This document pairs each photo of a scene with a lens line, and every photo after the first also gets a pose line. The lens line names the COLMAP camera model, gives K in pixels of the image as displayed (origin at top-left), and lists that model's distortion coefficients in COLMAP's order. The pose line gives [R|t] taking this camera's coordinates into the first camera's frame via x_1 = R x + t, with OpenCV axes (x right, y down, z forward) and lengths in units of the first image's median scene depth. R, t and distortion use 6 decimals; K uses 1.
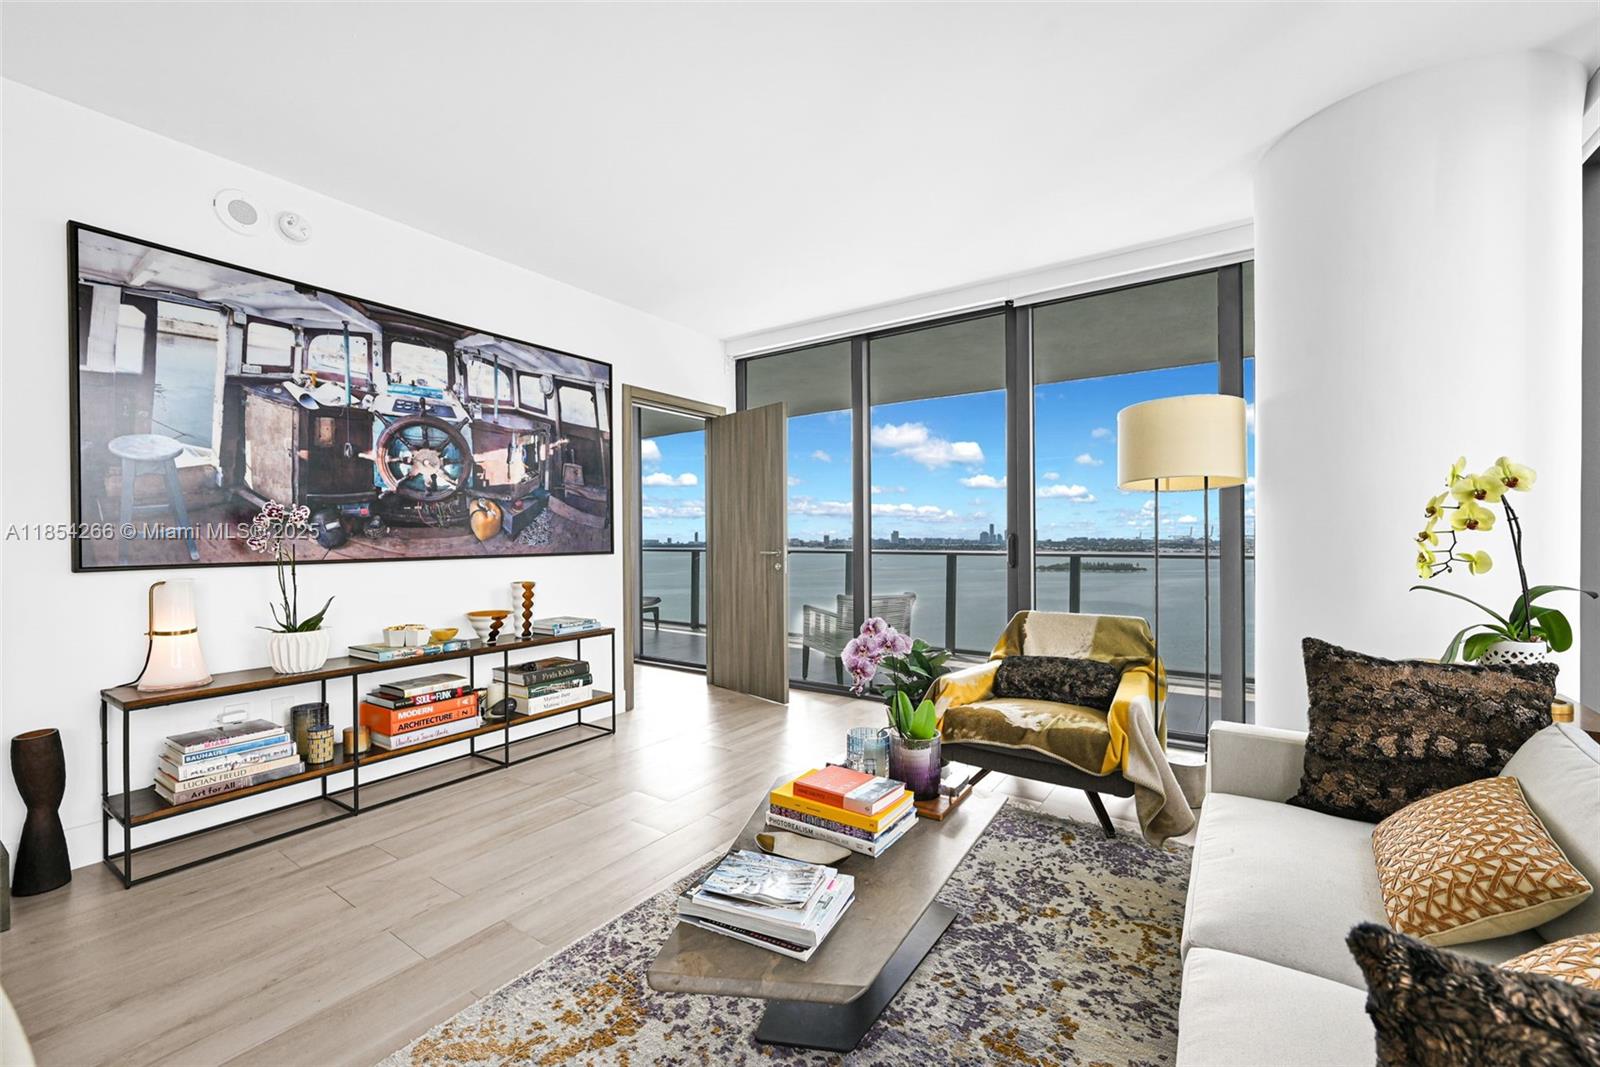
lens RADIAL K [[653.0, 0, 802.2], [0, 653.0, 529.6], [0, 0, 1]] dist [-0.003159, 0.000065]
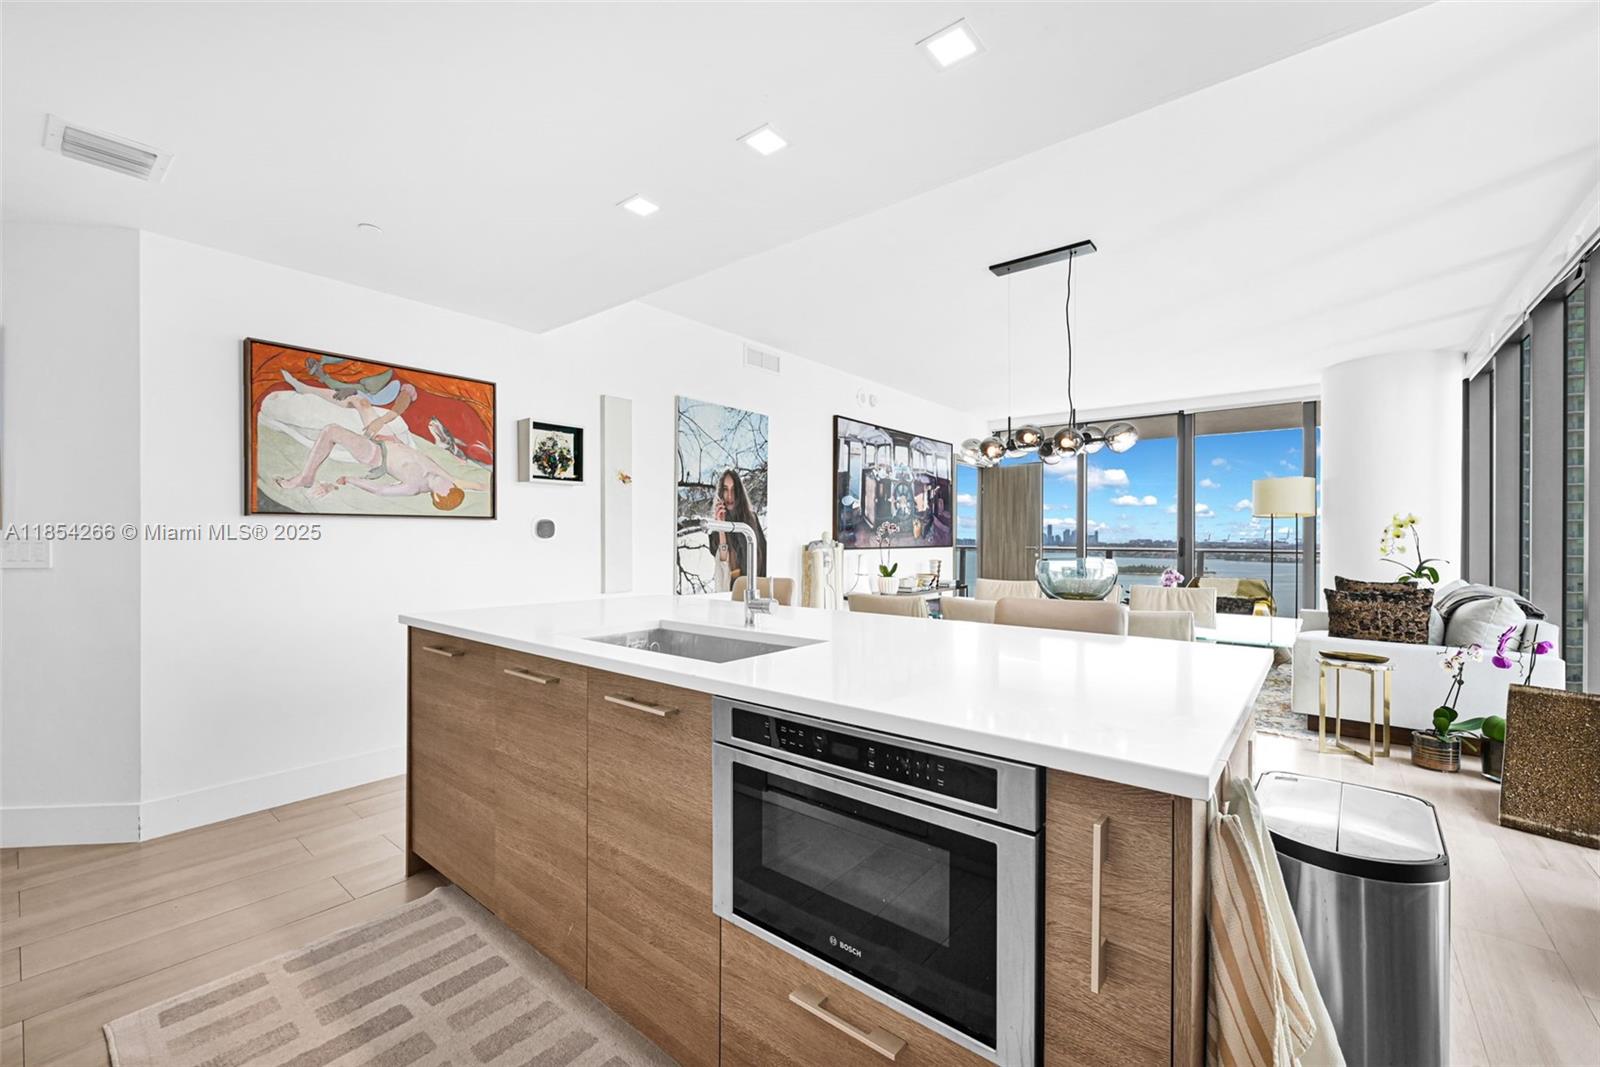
lens RADIAL K [[653.0, 0, 796.4], [0, 653.0, 534.1], [0, 0, 1]] dist [-0.003159, 0.000065]
pose [[0.996329, 0.007502, -0.085279, -0.776701], [-0.006919, 0.999951, 0.007130, -0.012029], [0.085328, -0.006514, 0.996332, -1.184920]]
